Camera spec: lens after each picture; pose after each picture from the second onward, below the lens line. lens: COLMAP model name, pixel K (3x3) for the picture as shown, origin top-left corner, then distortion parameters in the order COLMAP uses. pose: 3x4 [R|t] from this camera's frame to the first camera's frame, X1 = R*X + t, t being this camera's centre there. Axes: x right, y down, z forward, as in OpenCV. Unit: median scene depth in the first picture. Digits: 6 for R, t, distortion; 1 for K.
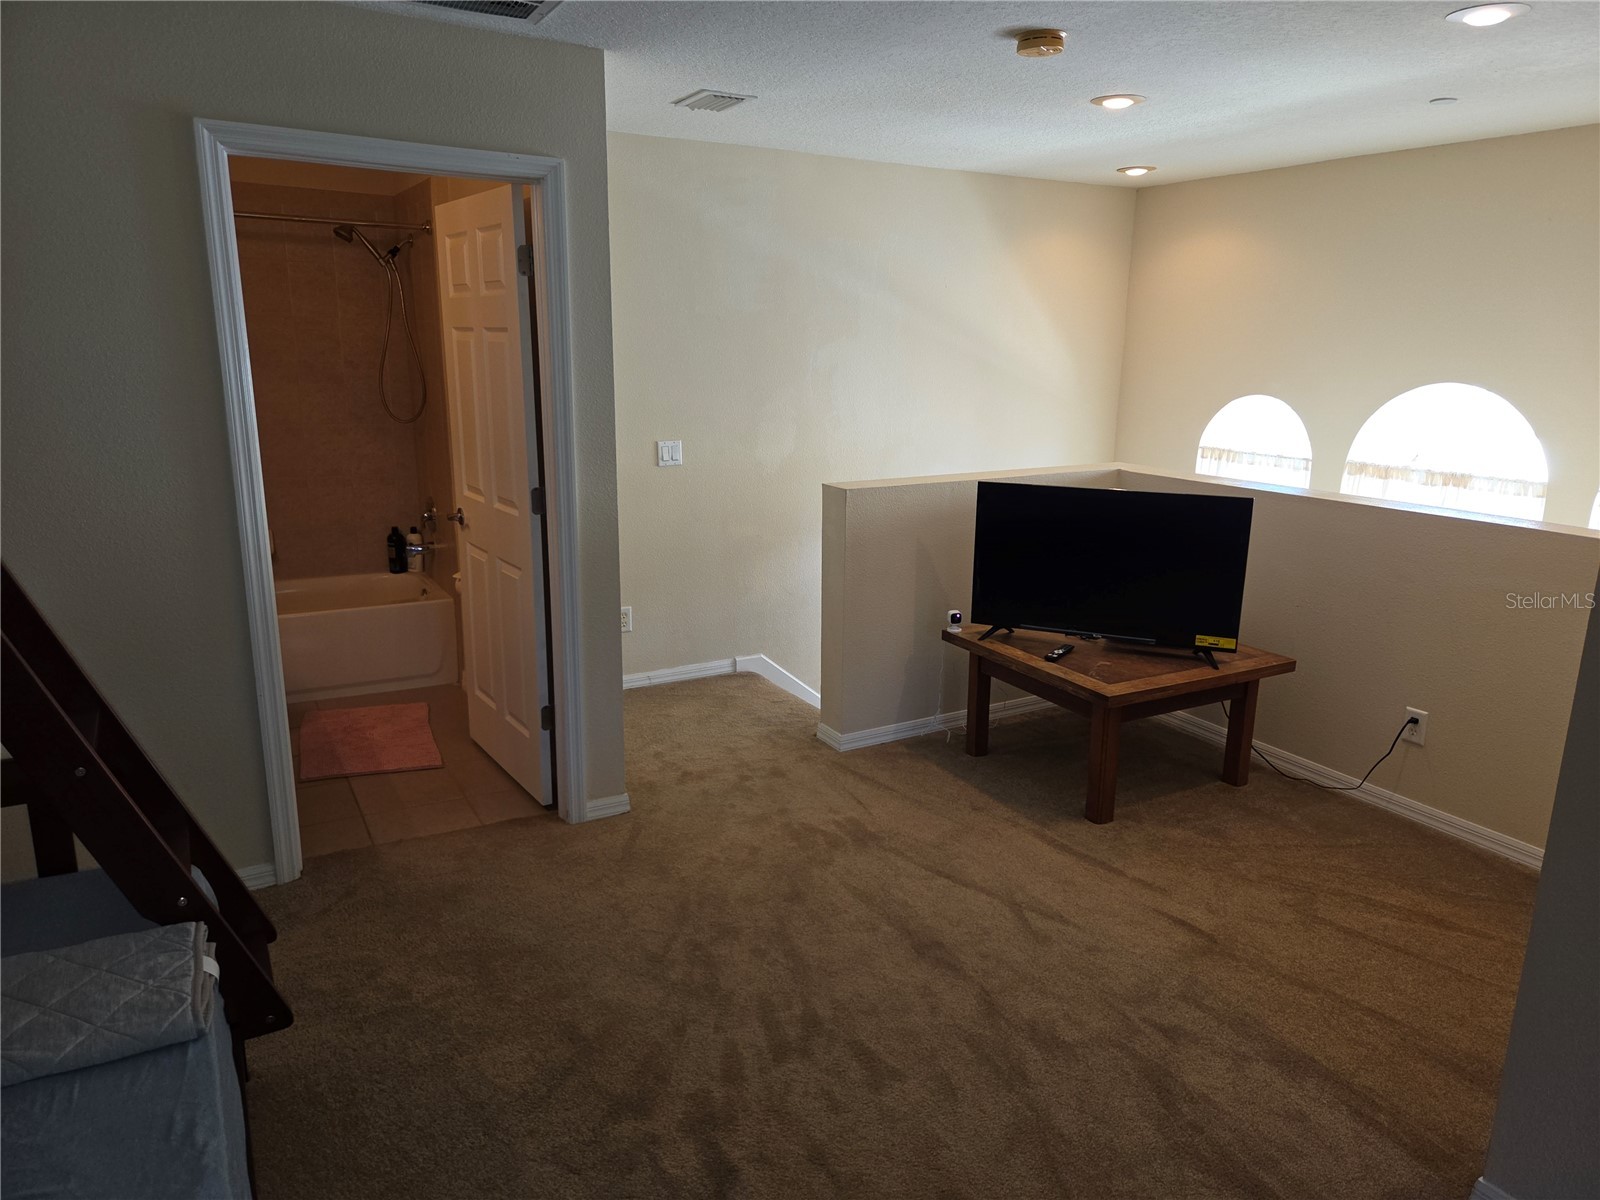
lens RADIAL K [[1077.1, 0, 792.1], [0, 1077.1, 588.8], [0, 0, 1]] dist [0.074070, -0.068322]
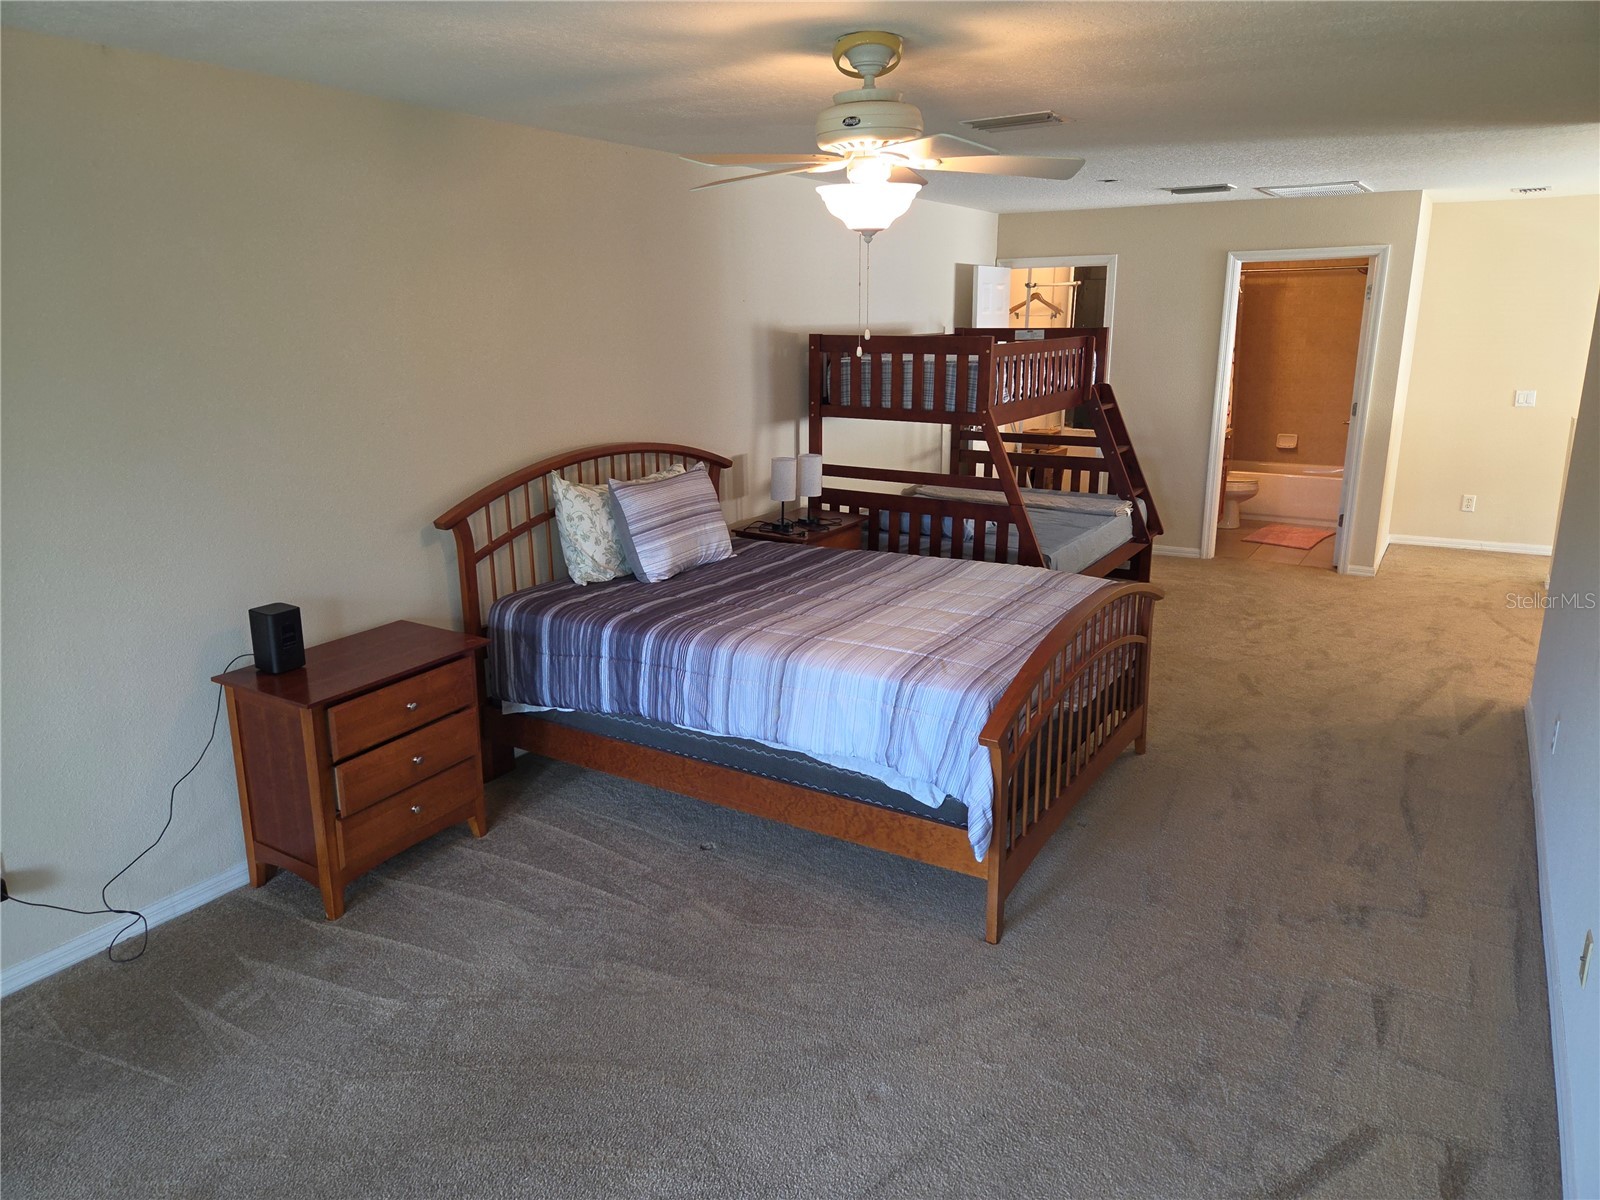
lens RADIAL K [[1077.1, 0, 792.1], [0, 1077.1, 588.8], [0, 0, 1]] dist [0.074070, -0.068322]
pose [[0.464864, 0.185767, -0.865674, 1.367068], [-0.172537, 0.978003, 0.117220, 0.231083], [0.868408, 0.094869, 0.486690, -1.090540]]
